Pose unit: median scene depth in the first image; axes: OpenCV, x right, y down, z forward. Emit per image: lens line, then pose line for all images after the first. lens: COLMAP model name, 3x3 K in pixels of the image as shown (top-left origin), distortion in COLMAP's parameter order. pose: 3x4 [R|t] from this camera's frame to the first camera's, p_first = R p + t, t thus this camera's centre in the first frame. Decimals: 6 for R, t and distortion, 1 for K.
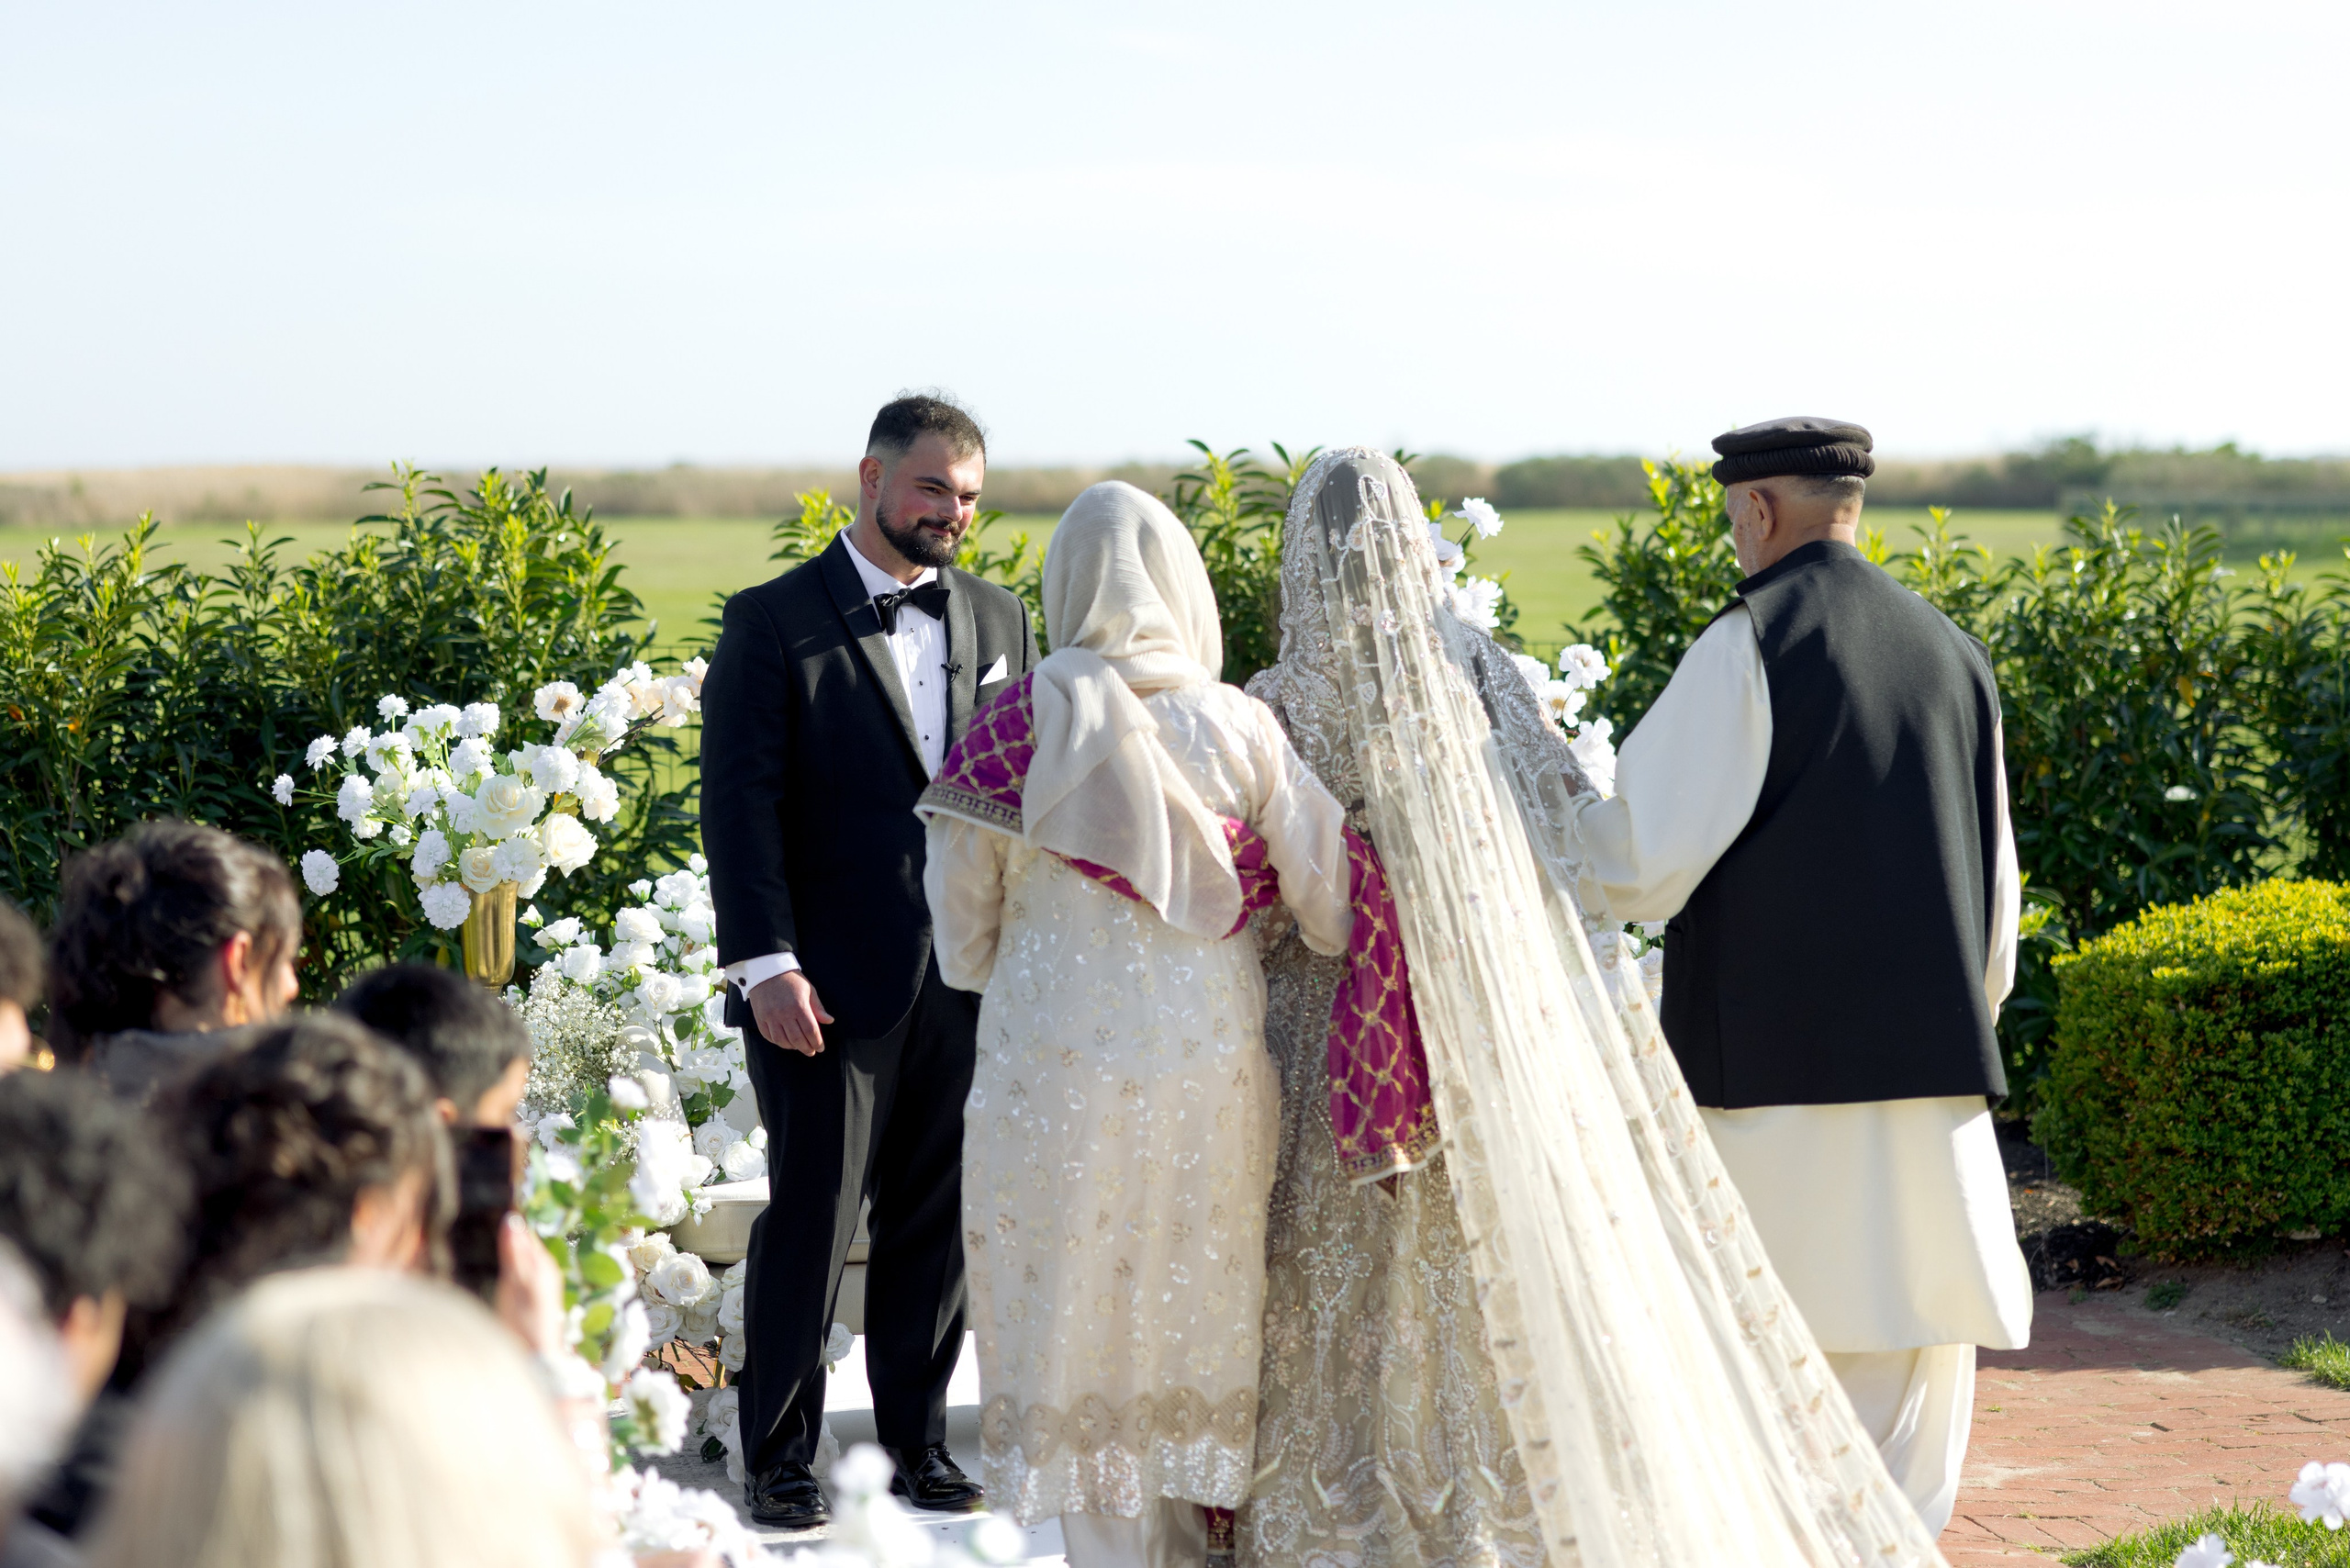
lens RADIAL K [[5106.2, 0, 1166.8], [0, 5106.2, 780.5], [0, 0, 1]] dist [0.027472, 0.000000]
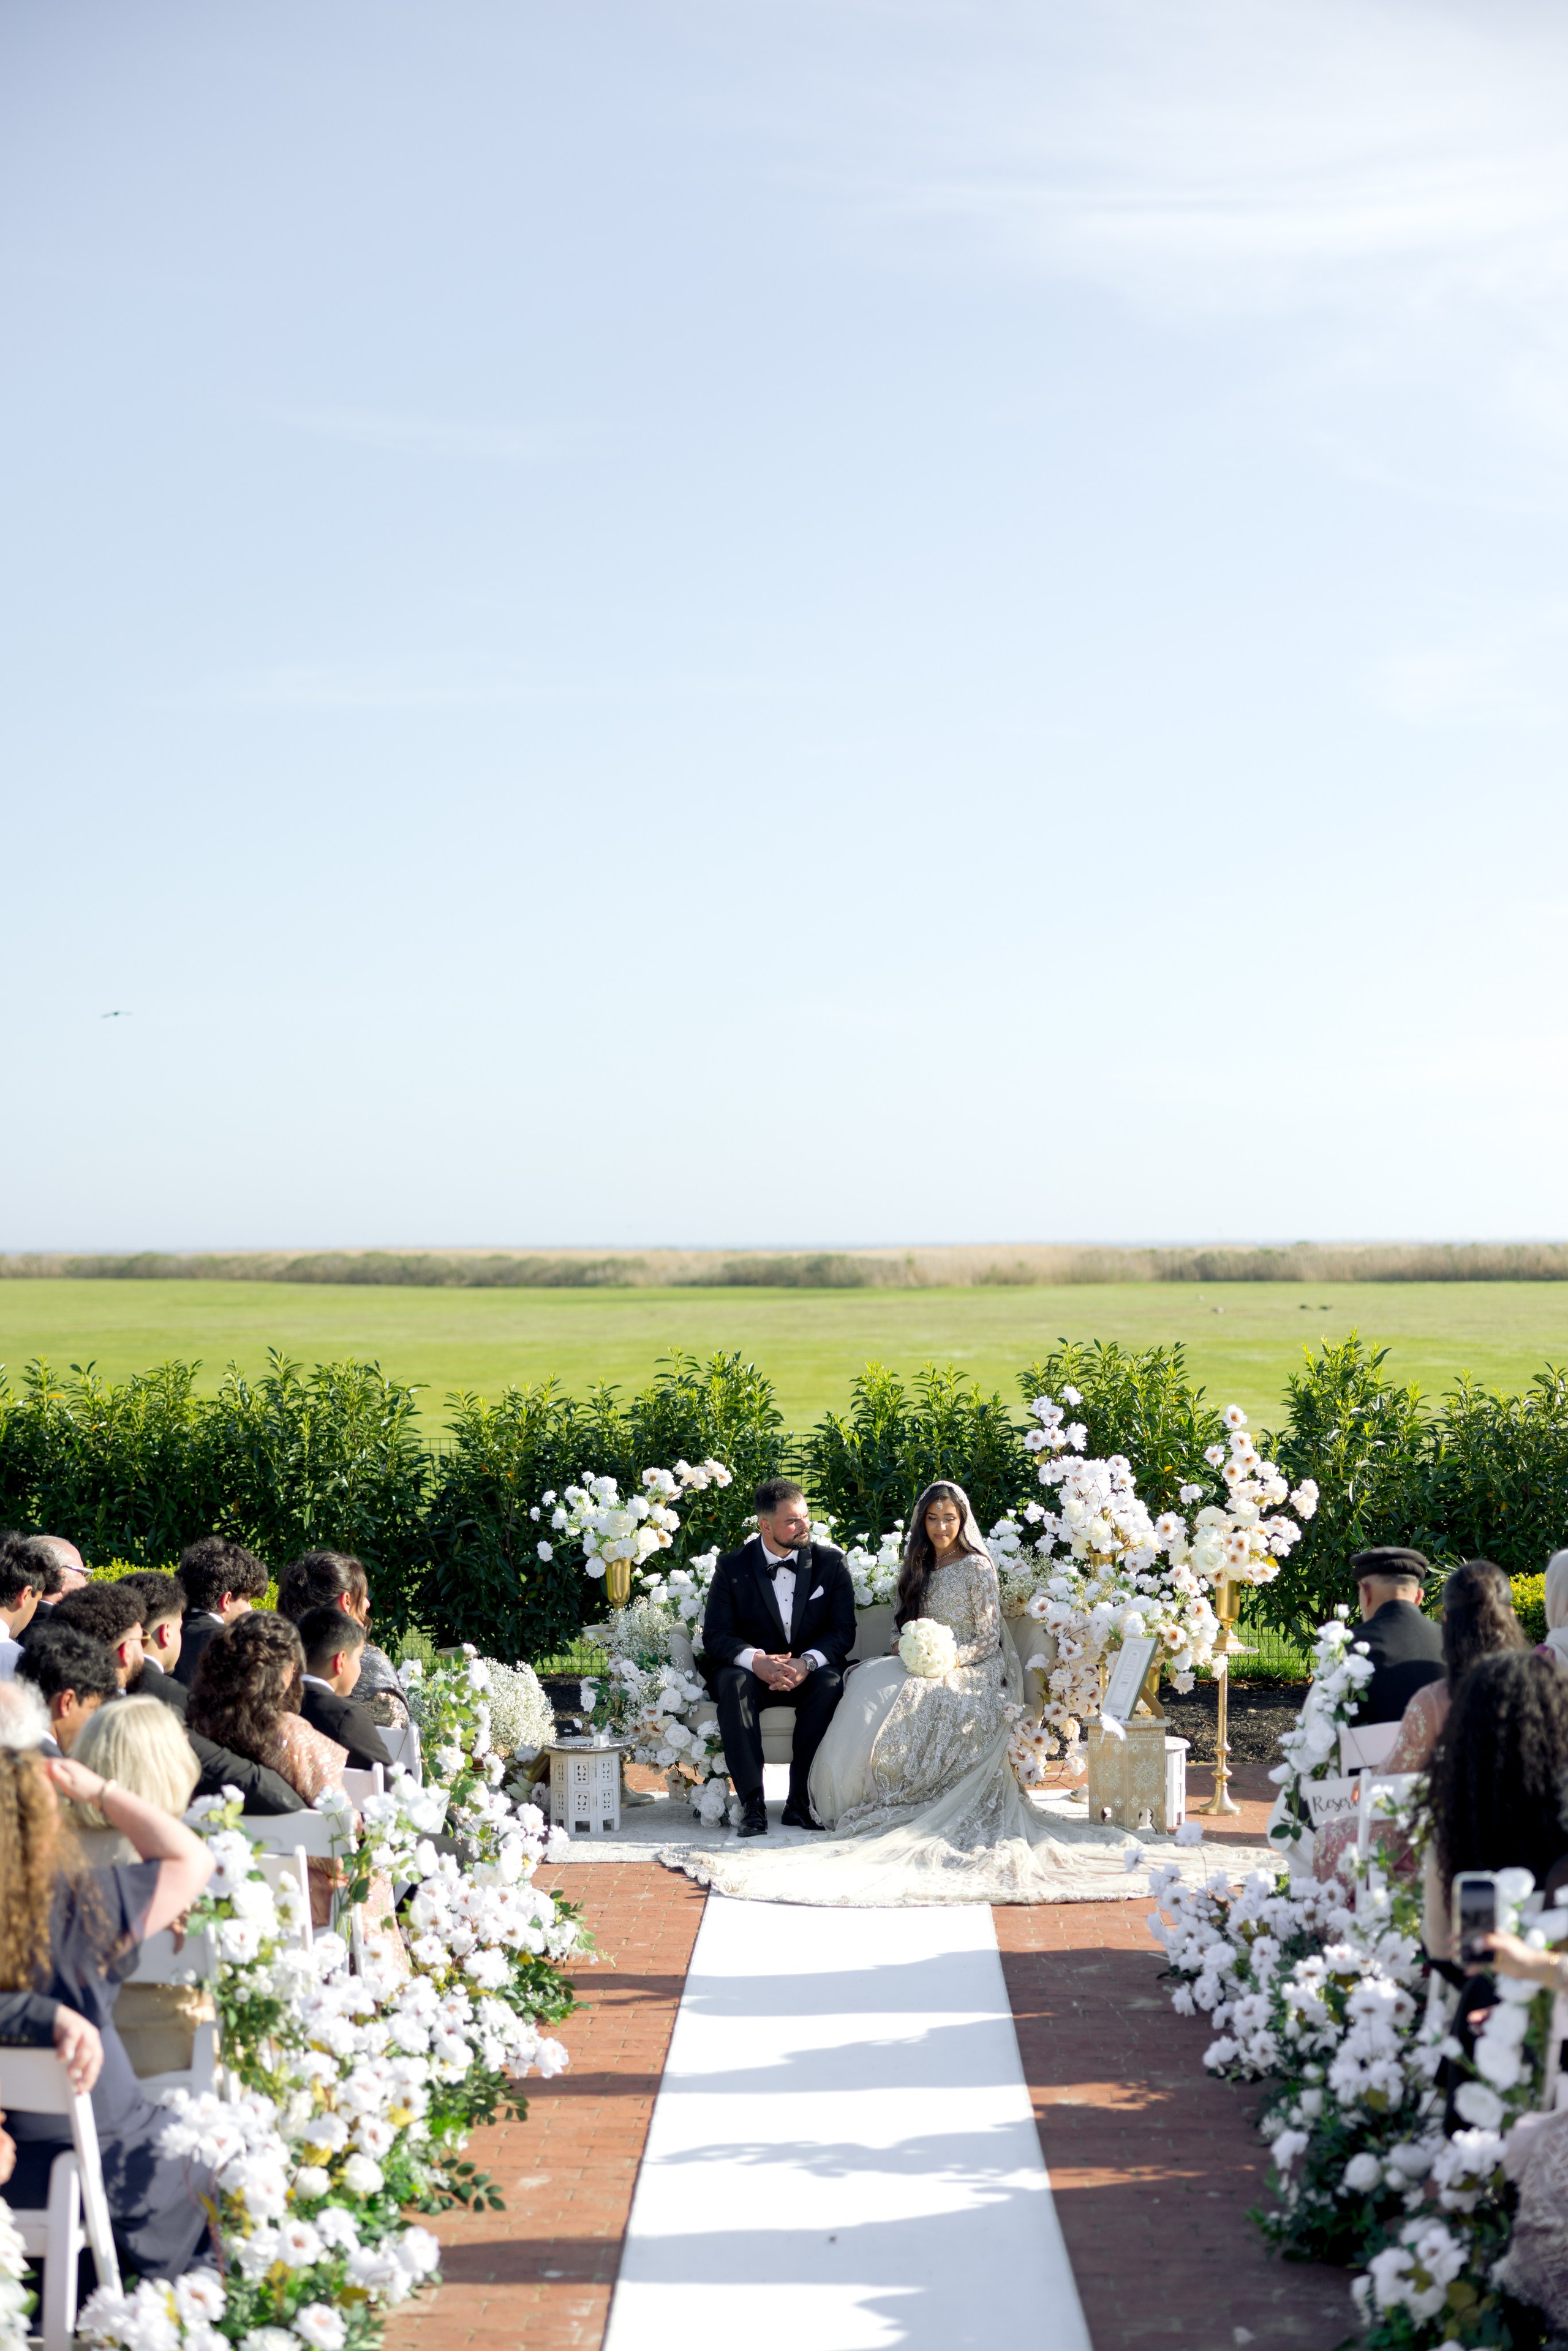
lens RADIAL K [[3445.7, 0, 768.7], [0, 3445.7, 1217.0], [0, 0, 1]] dist [0.010437, 0.000000]
pose [[0.967590, -0.005205, -0.252473, 0.299253], [-0.012125, 0.997677, -0.067036, -0.027121], [0.252235, 0.067925, 0.965279, -0.432776]]
